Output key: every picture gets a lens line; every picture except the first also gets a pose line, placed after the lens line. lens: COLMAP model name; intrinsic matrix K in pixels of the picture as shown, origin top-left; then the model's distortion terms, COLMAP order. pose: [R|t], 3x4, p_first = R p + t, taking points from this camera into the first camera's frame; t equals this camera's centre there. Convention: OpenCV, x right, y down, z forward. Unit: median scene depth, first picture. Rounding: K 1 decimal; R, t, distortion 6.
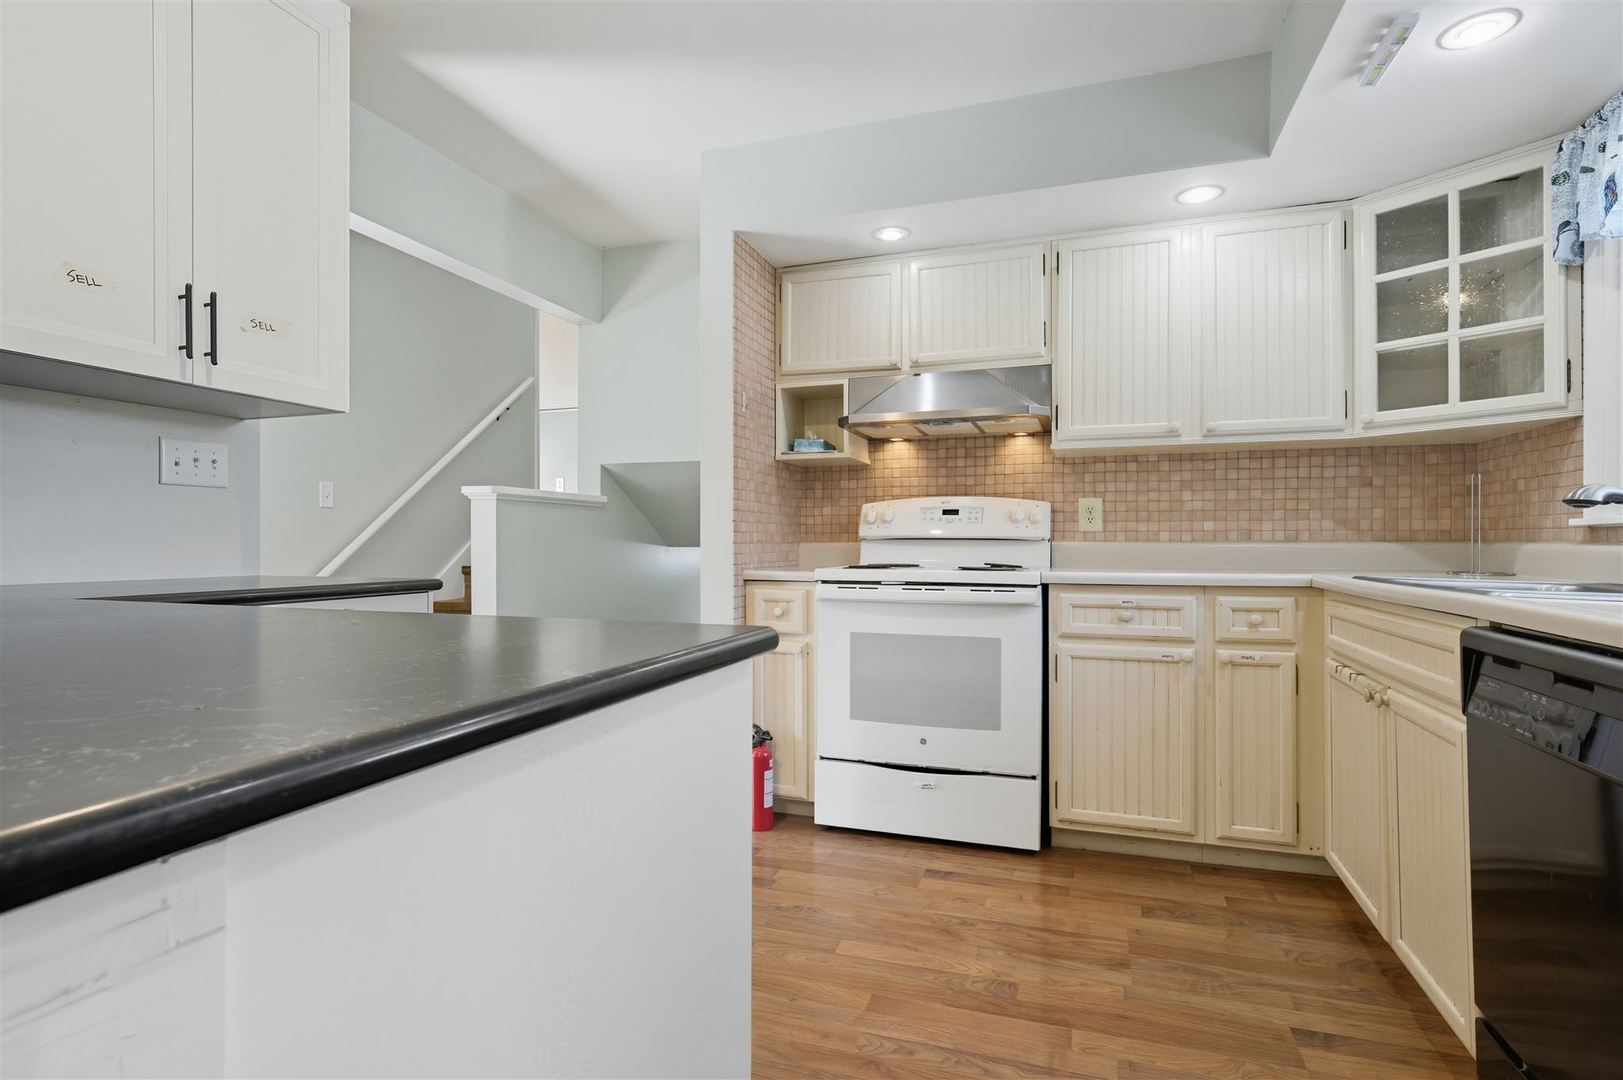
lens RADIAL K [[805.9, 0, 811.5], [0, 805.9, 540.0], [0, 0, 1]] dist [0.000739, 0.000464]
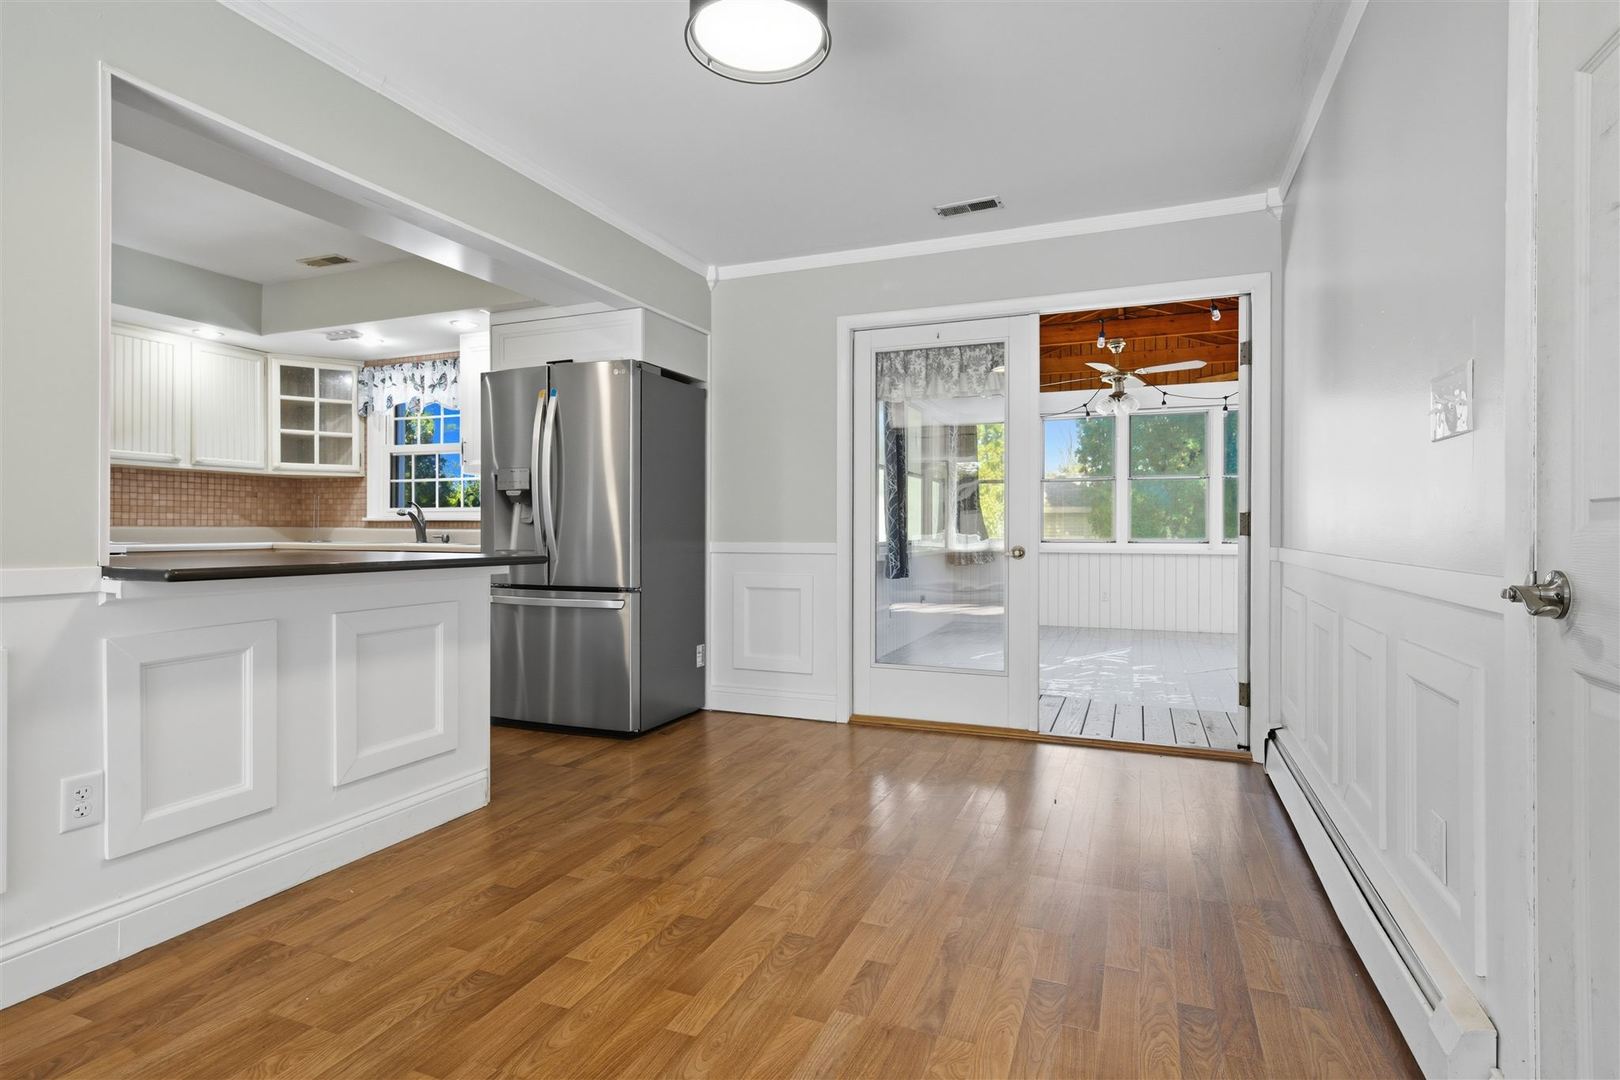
lens RADIAL K [[804.4, 0, 810.0], [0, 804.4, 540.0], [0, 0, 1]] dist [0.000739, 0.000464]
pose [[0.068572, -0.011785, 0.997577, -1.082713], [-0.007096, 0.999899, 0.012300, 0.001253], [-0.997621, -0.007922, 0.068481, -0.413425]]
